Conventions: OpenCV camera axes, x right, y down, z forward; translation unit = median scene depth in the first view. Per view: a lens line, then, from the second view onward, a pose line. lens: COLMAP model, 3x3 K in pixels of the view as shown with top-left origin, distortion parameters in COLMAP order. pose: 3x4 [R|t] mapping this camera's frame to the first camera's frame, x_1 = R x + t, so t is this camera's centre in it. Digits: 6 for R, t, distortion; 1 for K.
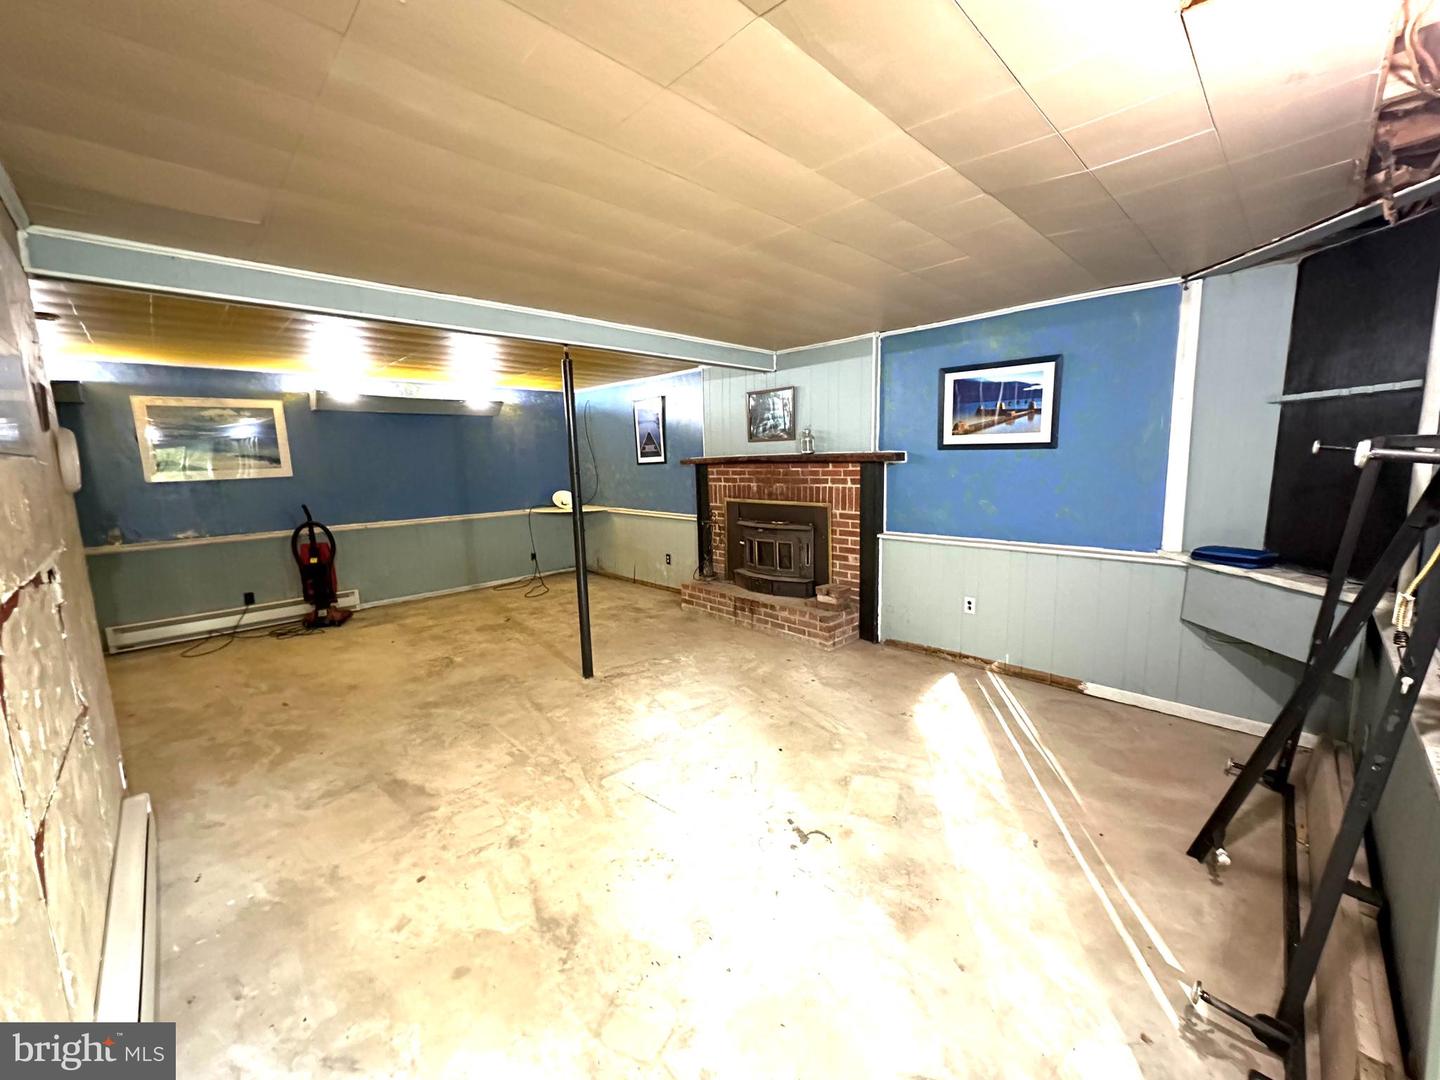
lens RADIAL K [[576.7, 0, 720.8], [0, 576.7, 540.1], [0, 0, 1]] dist [-0.001187, 0.000457]
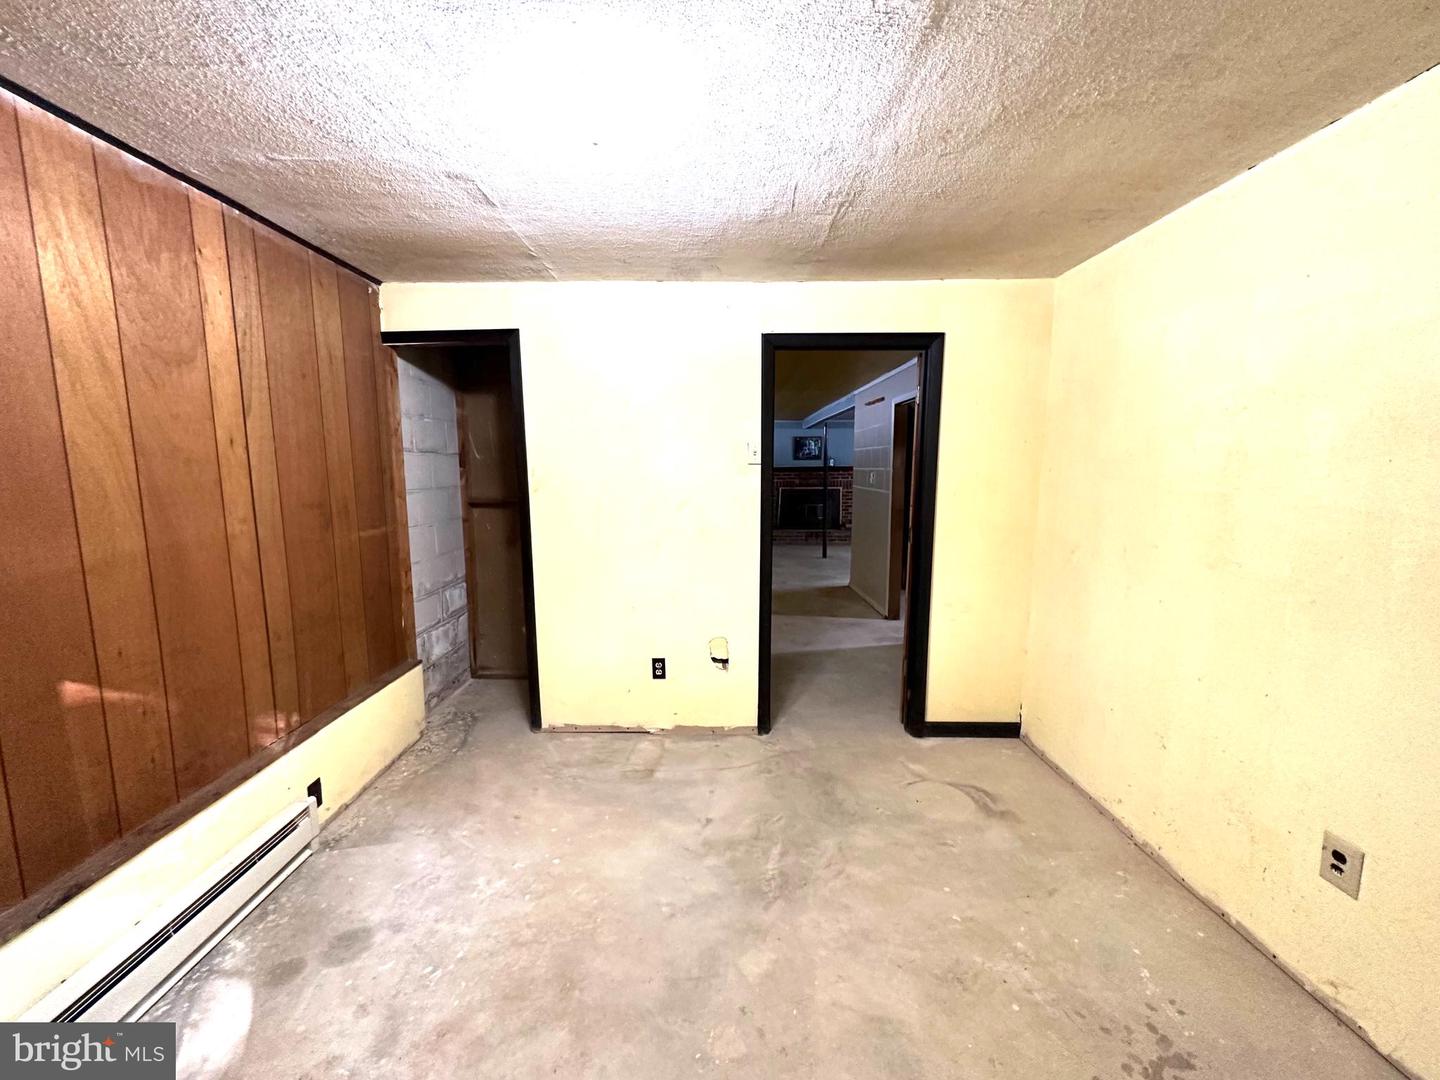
lens RADIAL K [[576.7, 0, 718.1], [0, 576.7, 539.8], [0, 0, 1]] dist [-0.001187, 0.000457]
pose [[0.705506, -0.070134, 0.705225, -1.719673], [0.088854, 0.995993, 0.010161, 0.076731], [-0.703112, 0.055493, 0.708910, -0.294326]]
